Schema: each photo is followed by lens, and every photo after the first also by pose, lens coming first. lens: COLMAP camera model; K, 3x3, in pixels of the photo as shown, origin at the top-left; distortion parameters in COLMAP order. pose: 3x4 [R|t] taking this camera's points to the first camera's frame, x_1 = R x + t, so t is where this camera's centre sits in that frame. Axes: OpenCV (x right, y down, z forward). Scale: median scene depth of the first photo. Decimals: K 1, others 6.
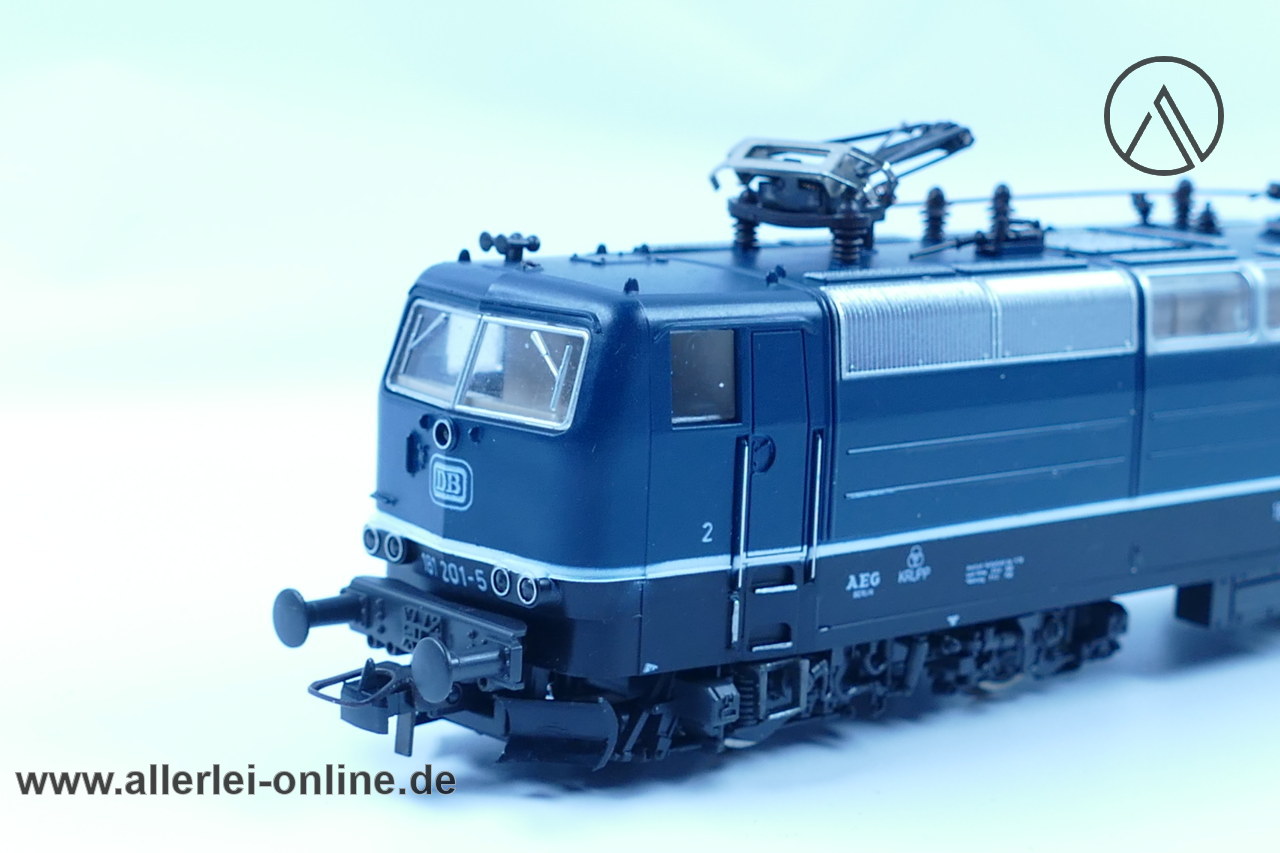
lens RADIAL K [[2721.6, 0, 640.0], [0, 2721.6, 426.5], [0, 0, 1]] dist [0.006799, -0.103763]
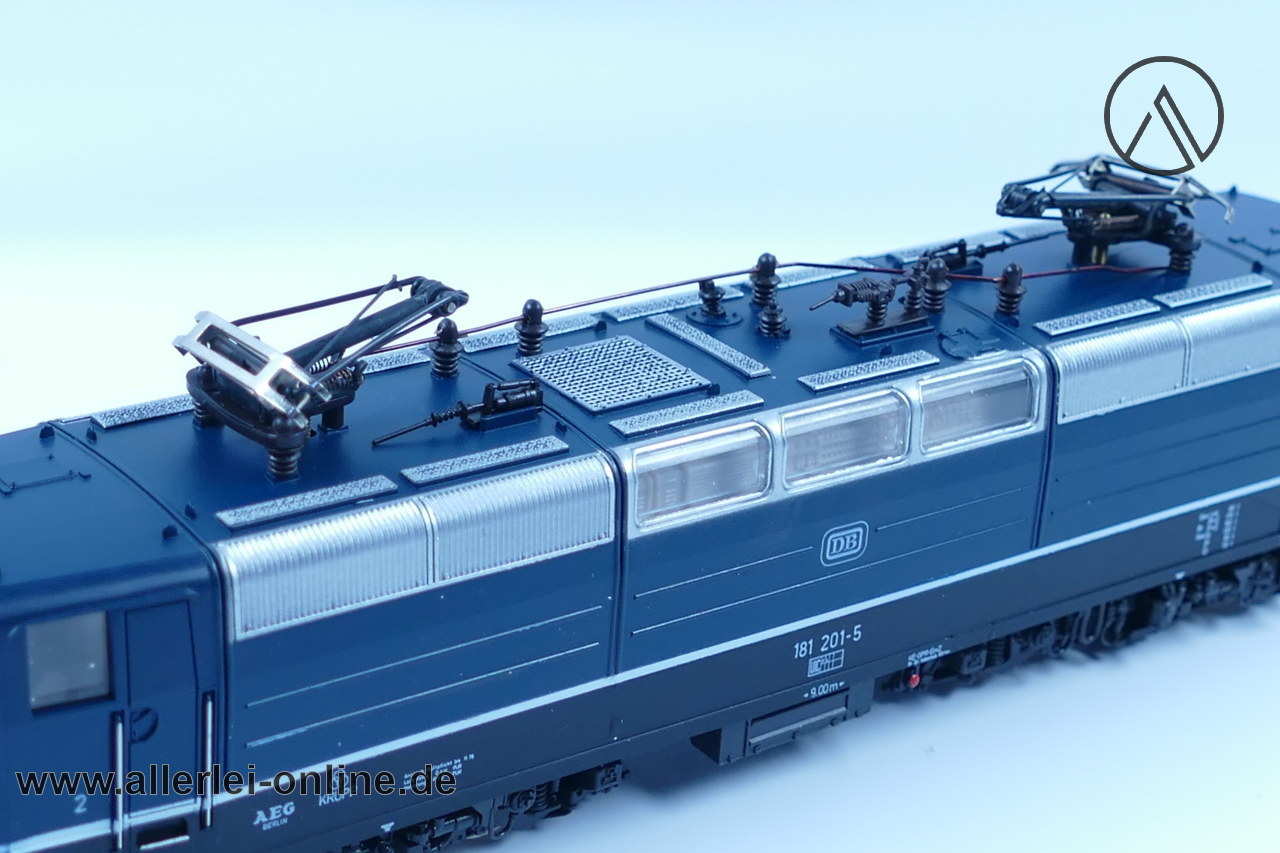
lens RADIAL K [[2721.6, 0, 640.0], [0, 2721.6, 426.5], [0, 0, 1]] dist [0.006799, -0.103763]
pose [[0.997718, 0.053845, -0.040741, 0.246916], [-0.042670, 0.970428, 0.237591, -0.320282], [0.052329, -0.235310, 0.970511, 0.076610]]
